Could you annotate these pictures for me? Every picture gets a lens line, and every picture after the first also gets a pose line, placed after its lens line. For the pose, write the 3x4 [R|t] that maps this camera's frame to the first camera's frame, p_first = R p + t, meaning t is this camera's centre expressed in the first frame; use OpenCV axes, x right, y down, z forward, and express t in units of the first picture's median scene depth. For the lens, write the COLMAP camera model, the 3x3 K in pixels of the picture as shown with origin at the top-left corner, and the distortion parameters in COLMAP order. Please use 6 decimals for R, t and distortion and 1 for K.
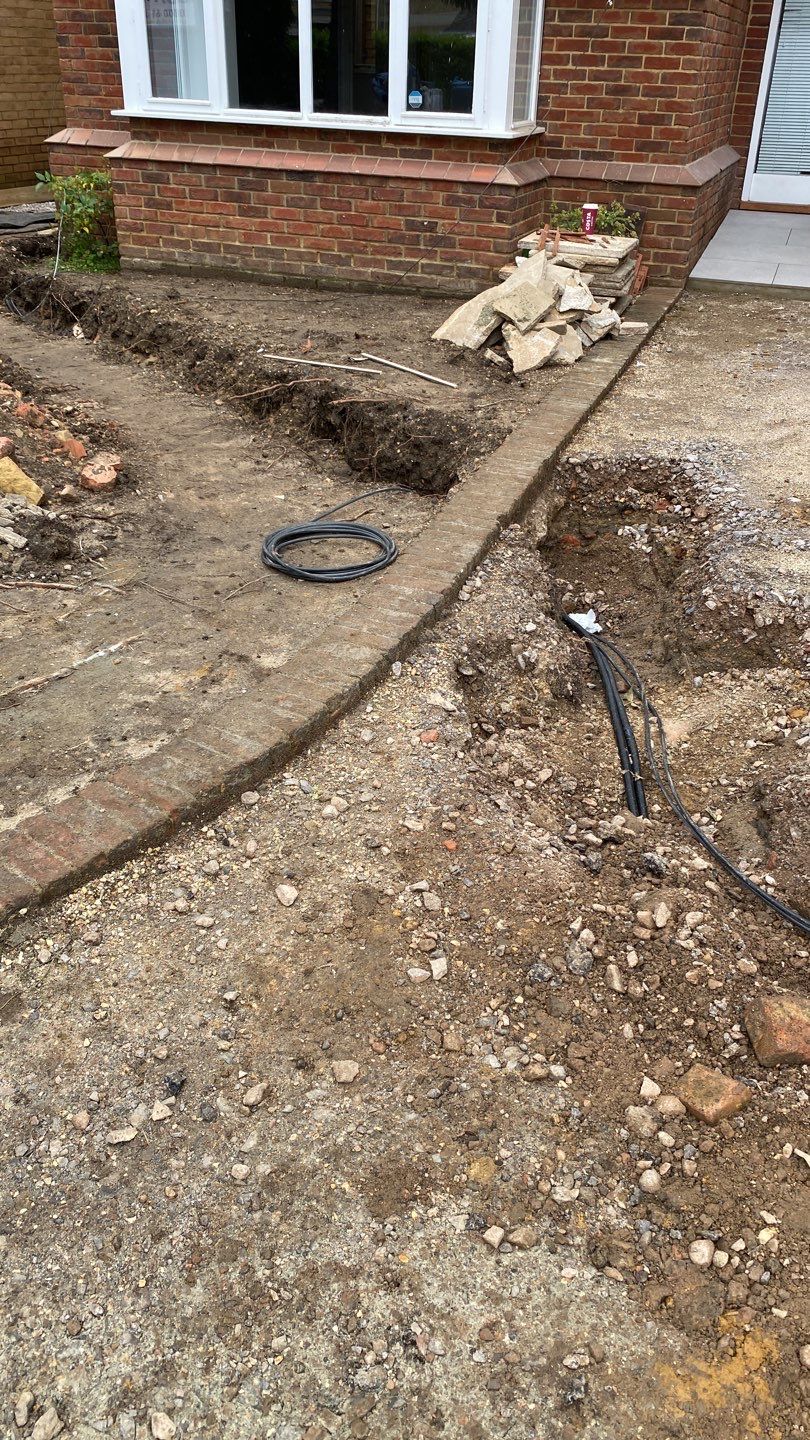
lens RADIAL K [[1094.4, 0, 412.7], [0, 1094.4, 716.7], [0, 0, 1]] dist [0.044212, -0.047286]
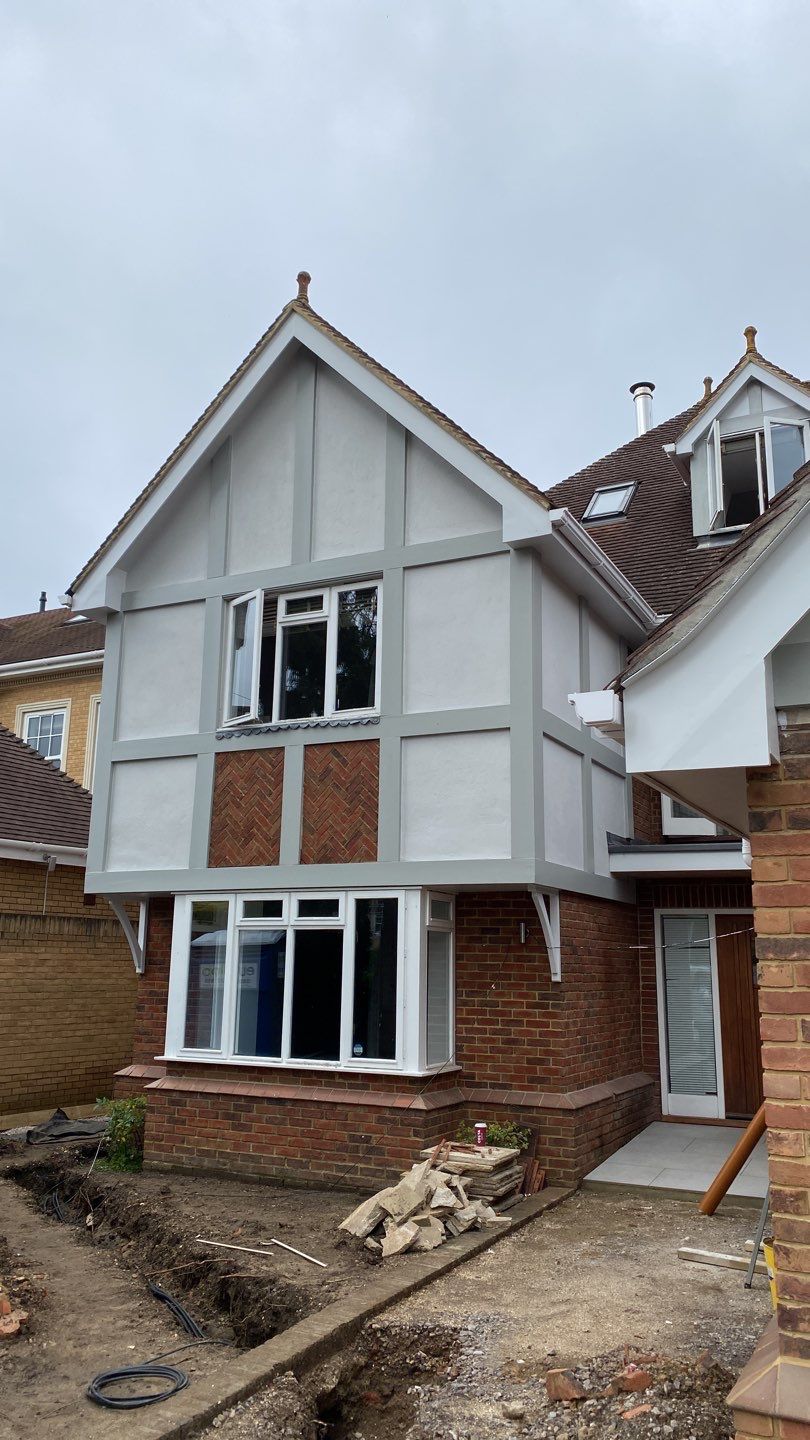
lens RADIAL K [[1094.4, 0, 401.0], [0, 1094.4, 717.4], [0, 0, 1]] dist [0.044212, -0.047286]
pose [[0.992386, -0.041387, -0.116004, 0.239669], [-0.050525, 0.722163, -0.689875, 0.098363], [0.112326, 0.690483, 0.714574, -0.288512]]
